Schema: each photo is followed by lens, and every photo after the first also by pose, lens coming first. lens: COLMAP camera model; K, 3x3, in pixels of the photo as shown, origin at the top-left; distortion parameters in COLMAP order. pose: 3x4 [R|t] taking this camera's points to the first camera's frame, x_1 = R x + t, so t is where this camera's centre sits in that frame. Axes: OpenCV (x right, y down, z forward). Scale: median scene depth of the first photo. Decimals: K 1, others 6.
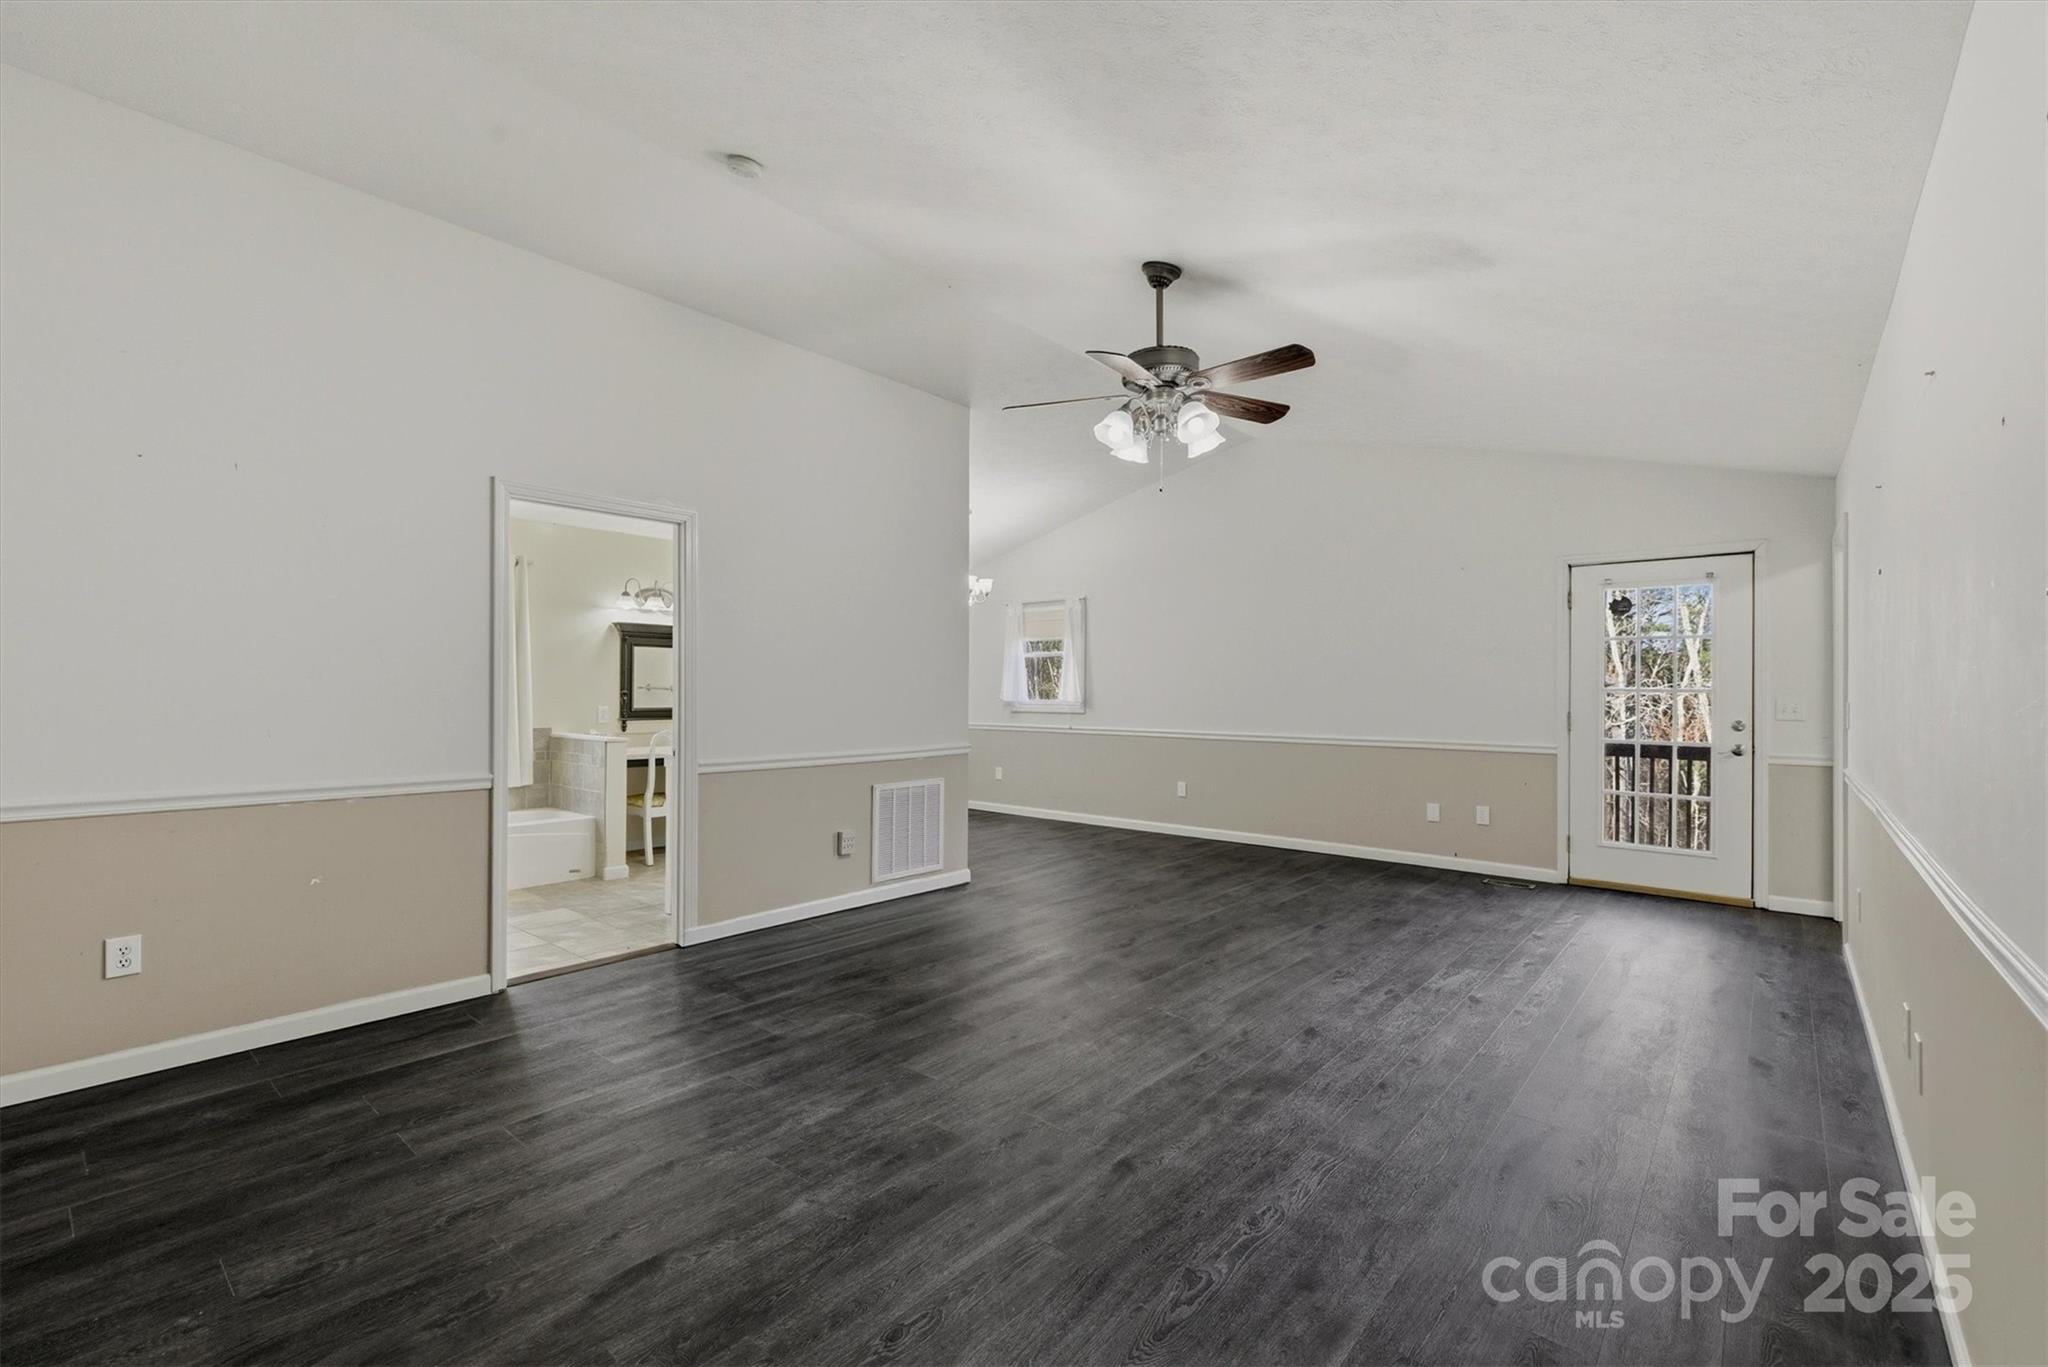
lens RADIAL K [[879.5, 0, 1020.7], [0, 879.5, 688.3], [0, 0, 1]] dist [-0.000300, -0.000062]
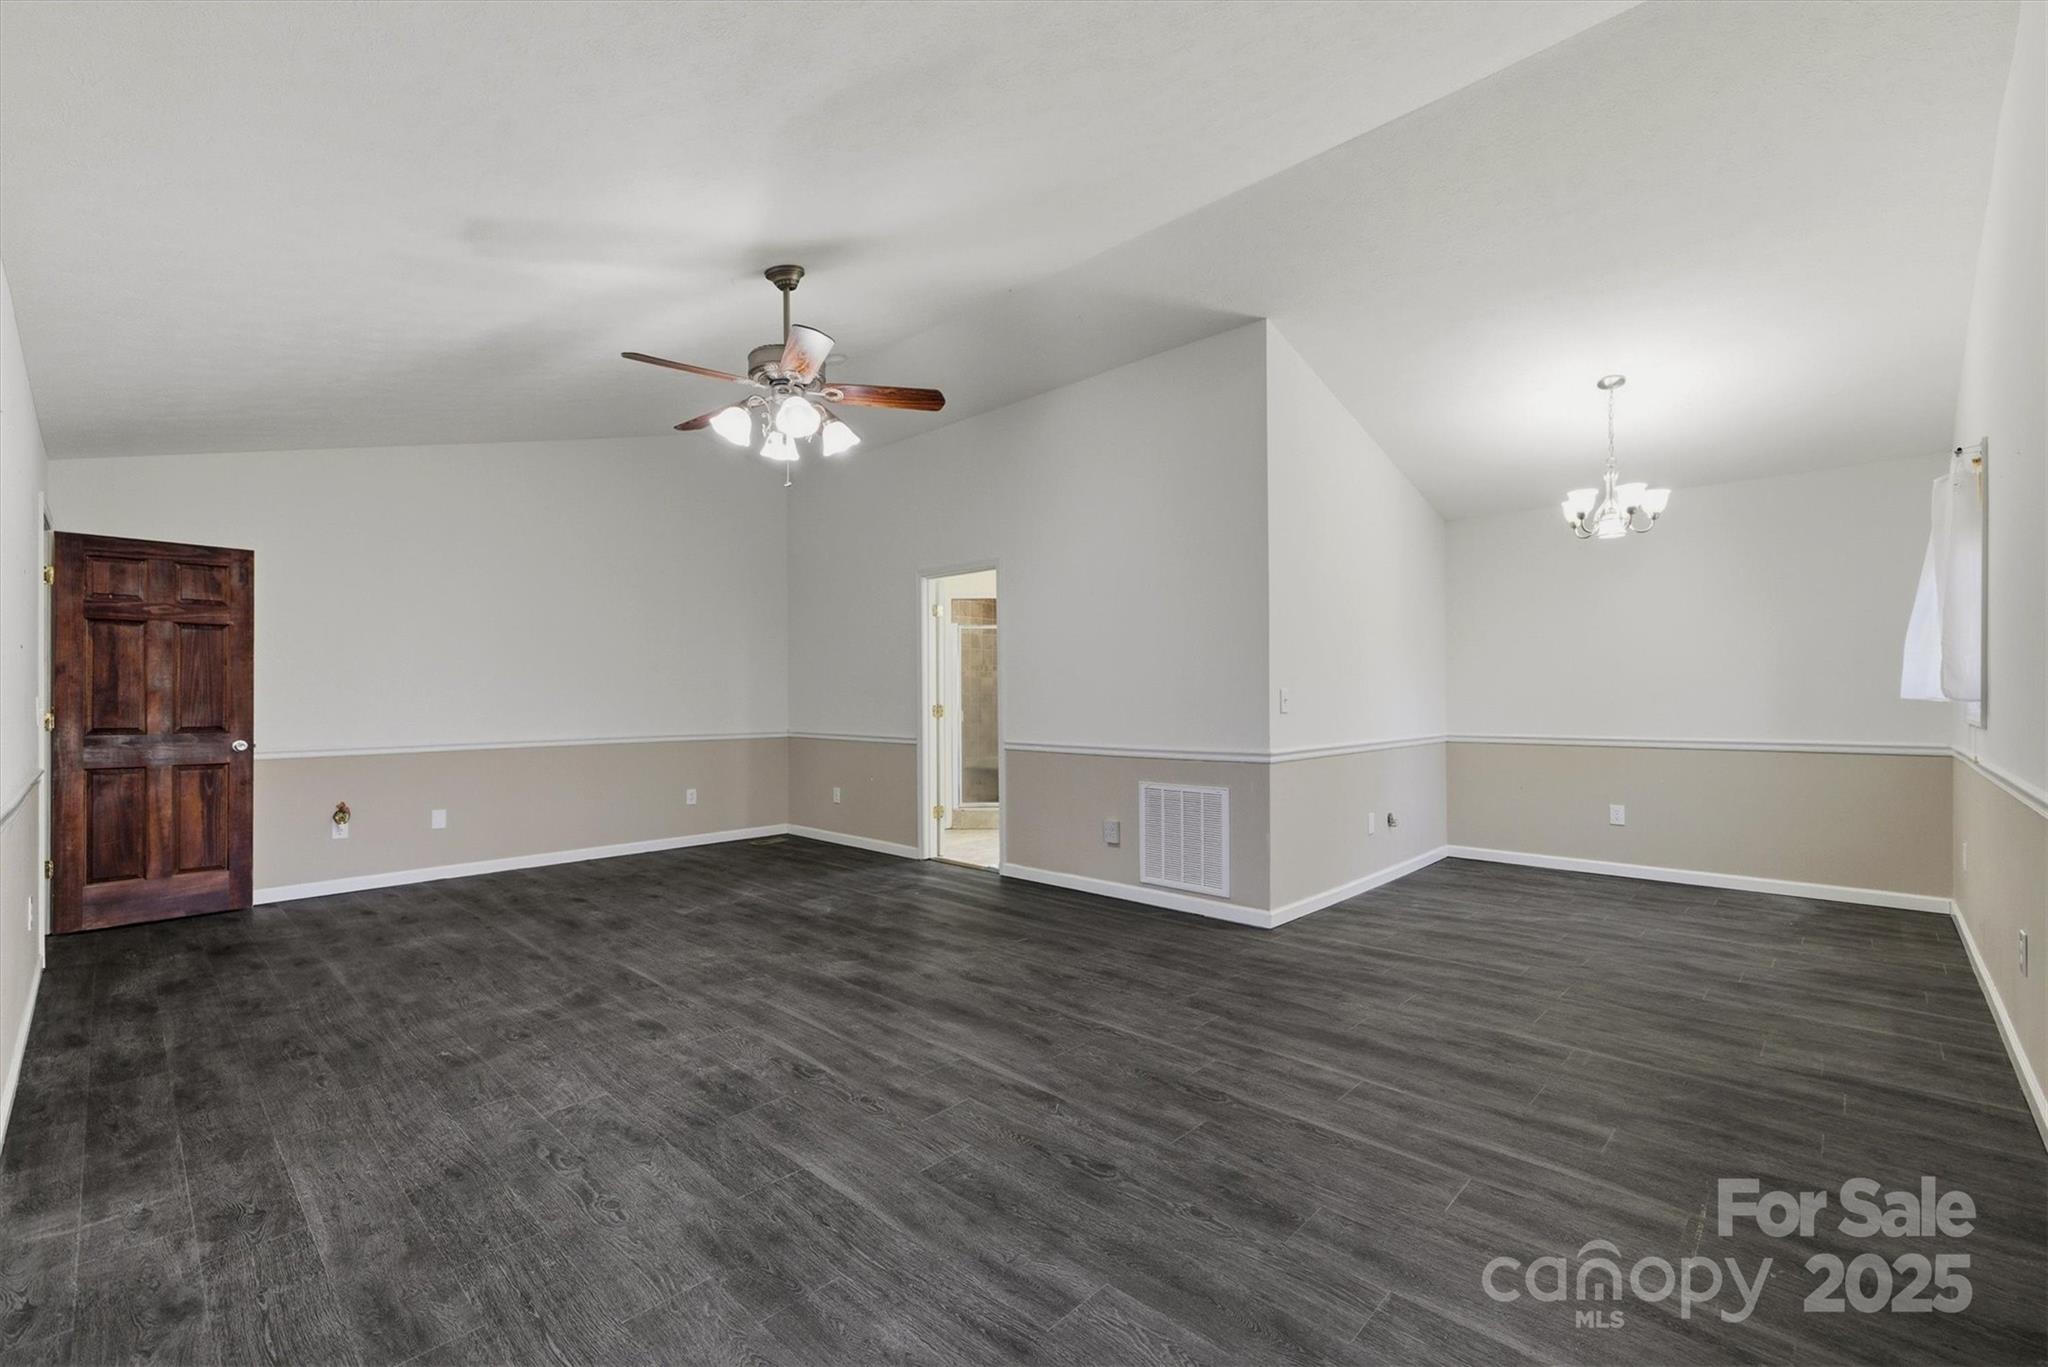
lens RADIAL K [[867.3, 0, 1032.0], [0, 867.3, 696.3], [0, 0, 1]] dist [0.000385, -0.000033]
pose [[-0.045554, -0.004967, -0.998950, 0.861877], [0.008043, 0.999953, -0.005338, 0.021168], [0.998930, -0.008278, -0.045512, 0.989621]]
